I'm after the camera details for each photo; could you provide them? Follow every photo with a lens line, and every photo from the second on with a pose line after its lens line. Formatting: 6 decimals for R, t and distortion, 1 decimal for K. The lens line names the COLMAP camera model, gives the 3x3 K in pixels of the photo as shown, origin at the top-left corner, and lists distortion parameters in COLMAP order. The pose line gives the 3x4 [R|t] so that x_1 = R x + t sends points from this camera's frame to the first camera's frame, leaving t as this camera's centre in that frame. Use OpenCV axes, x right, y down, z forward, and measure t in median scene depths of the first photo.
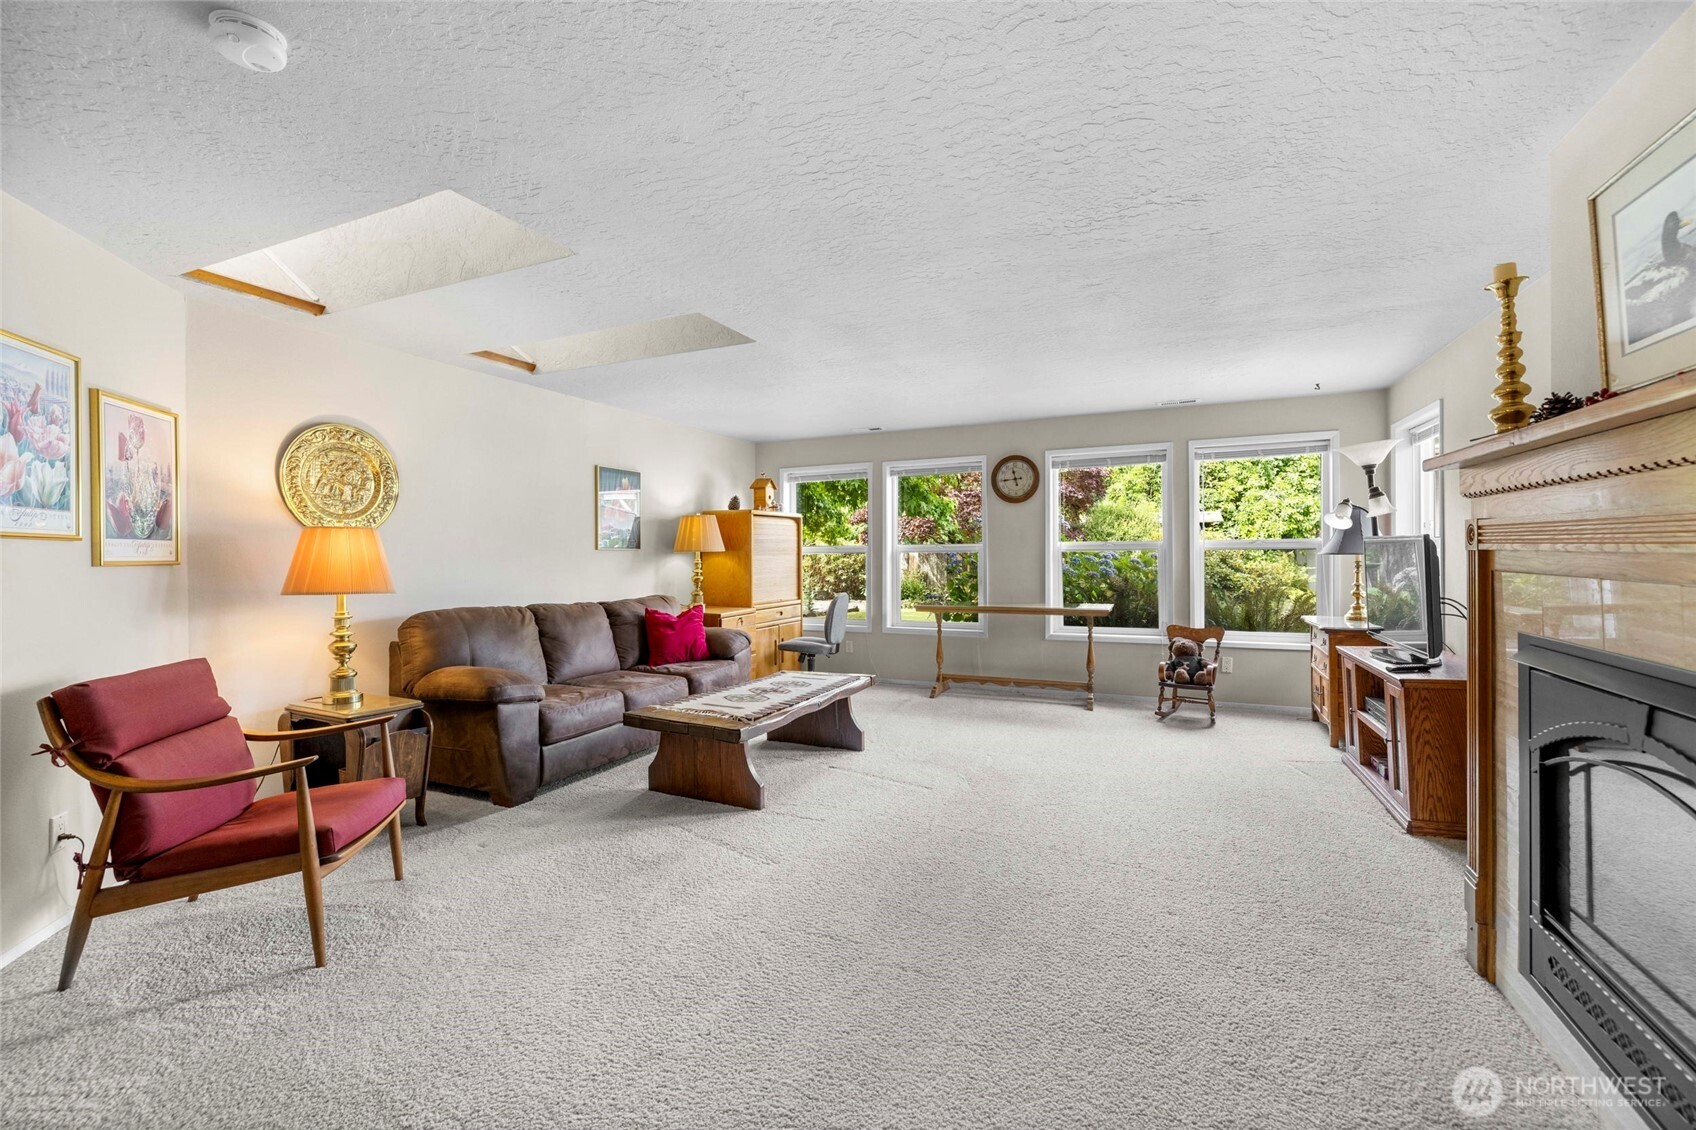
lens RADIAL K [[714.0, 0, 842.9], [0, 714.0, 550.0], [0, 0, 1]] dist [-0.001451, -0.001278]
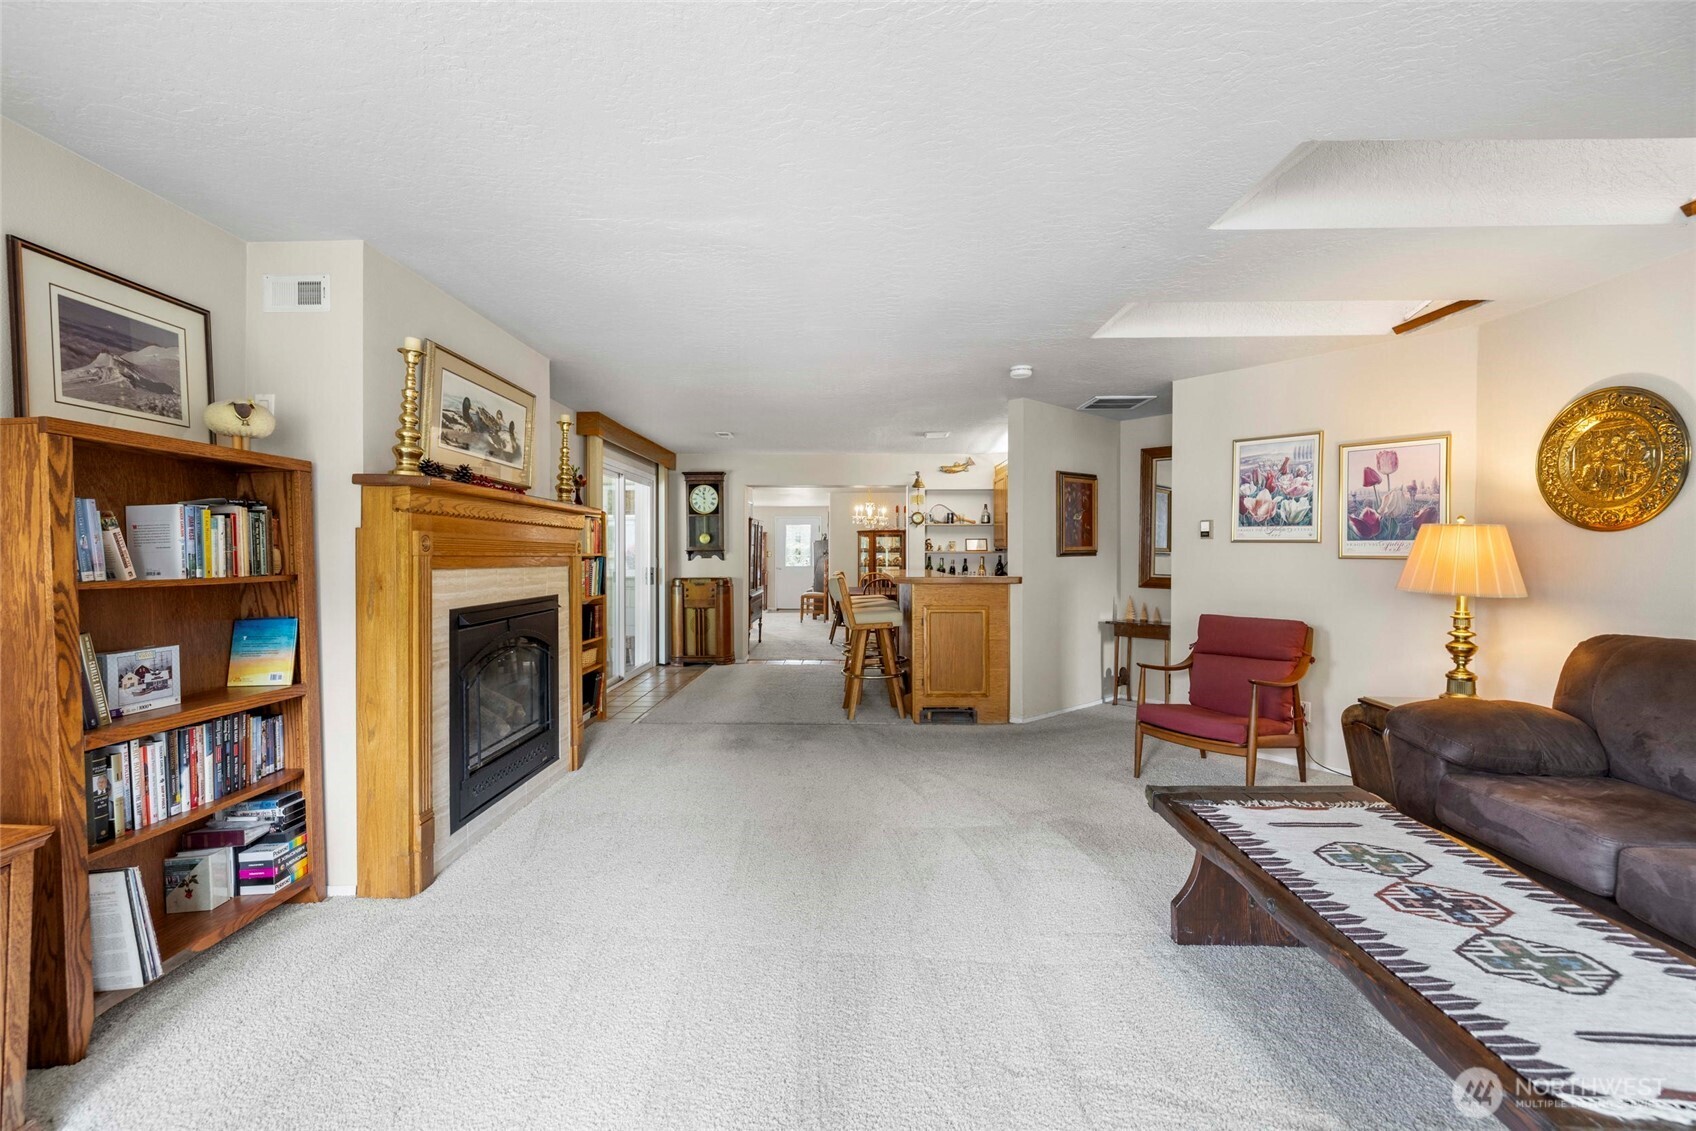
lens RADIAL K [[714.0, 0, 807.2], [0, 714.0, 558.6], [0, 0, 1]] dist [-0.001451, -0.001278]
pose [[-0.936452, 0.010776, -0.350629, 0.250126], [0.008255, 0.999928, 0.008682, -0.000413], [0.350698, 0.005236, -0.936474, 0.870415]]
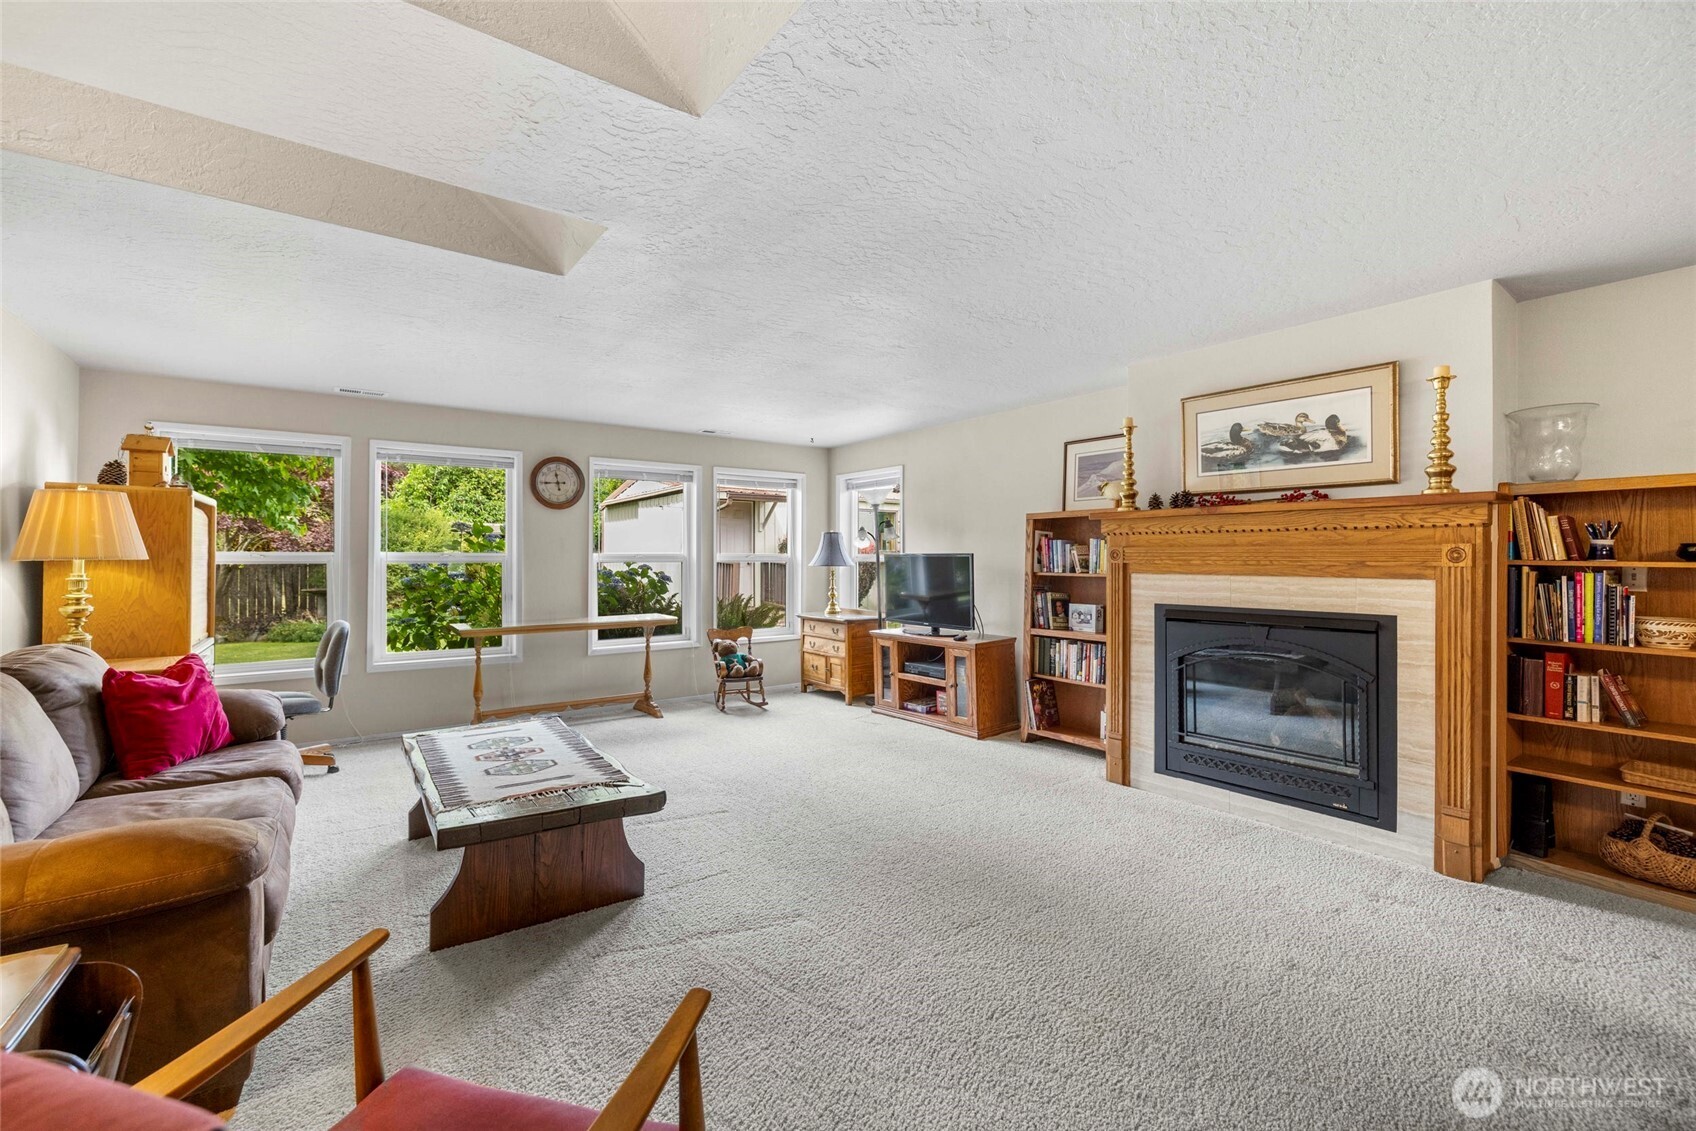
lens RADIAL K [[714.0, 0, 850.9], [0, 714.0, 558.7], [0, 0, 1]] dist [-0.001451, -0.001278]
pose [[0.485751, 0.010769, 0.874031, -0.403750], [-0.006274, 0.999941, -0.008833, 0.002899], [-0.874074, -0.001193, 0.485790, 0.250326]]
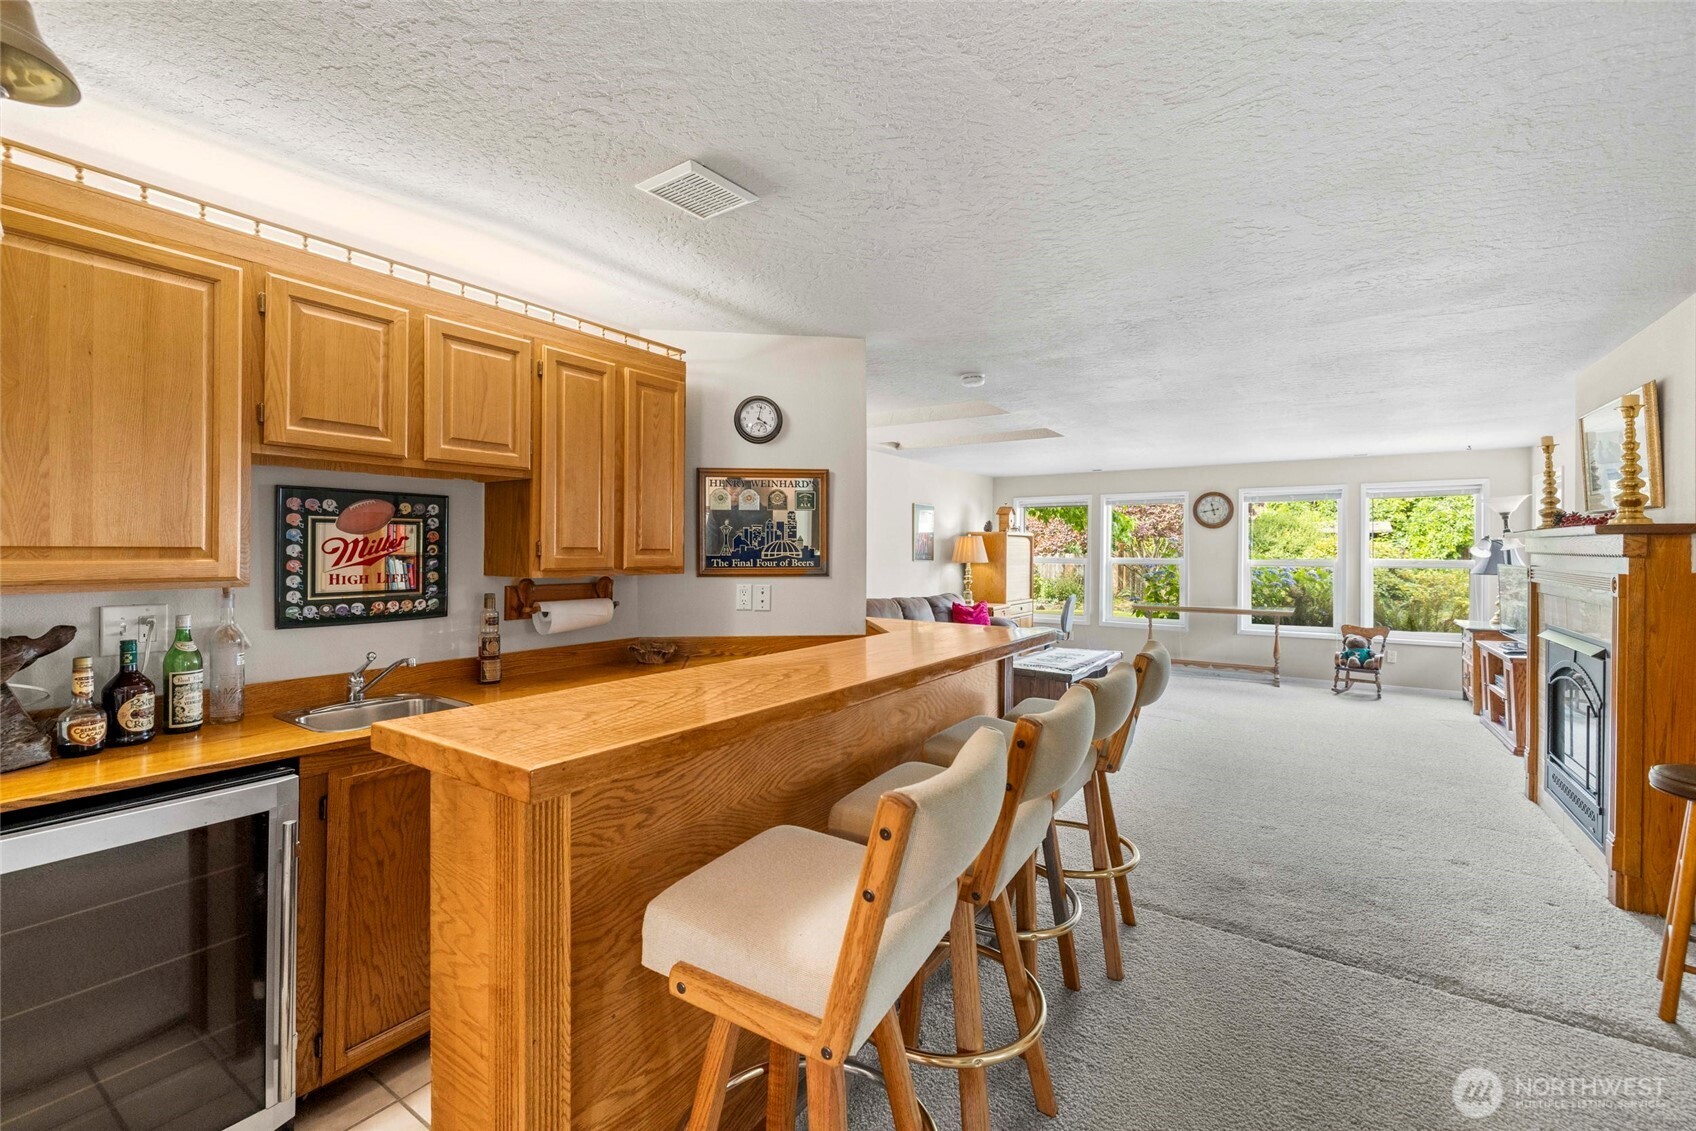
lens RADIAL K [[714.0, 0, 841.0], [0, 714.0, 543.2], [0, 0, 1]] dist [-0.001451, -0.001278]
pose [[0.985434, 0.011314, -0.169682, -0.226001], [-0.012365, 0.999910, -0.005138, -0.026041], [0.169608, 0.007161, 0.985486, -0.439275]]
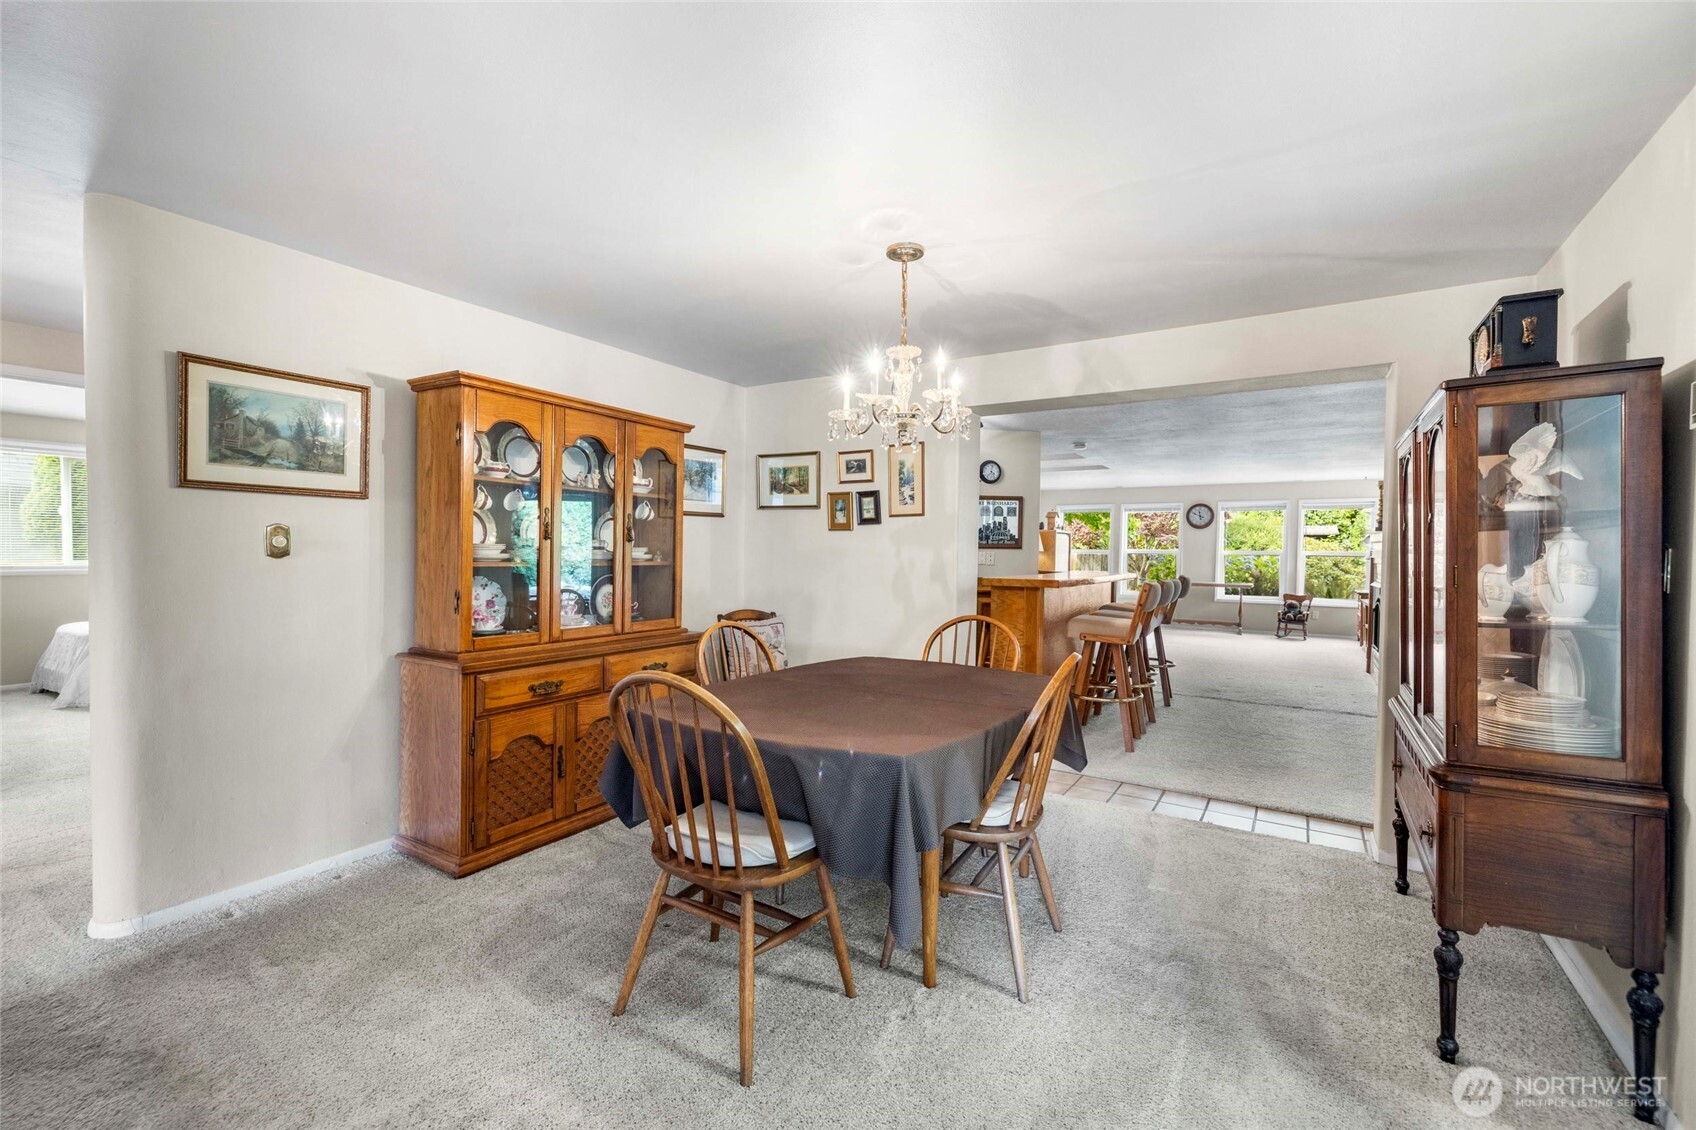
lens RADIAL K [[714.0, 0, 848.2], [0, 714.0, 562.8], [0, 0, 1]] dist [-0.001451, -0.001278]
pose [[0.990707, 0.022361, -0.134164, -0.460410], [-0.019659, 0.999577, 0.021436, 0.001138], [0.134586, -0.018599, 0.990727, -1.080743]]
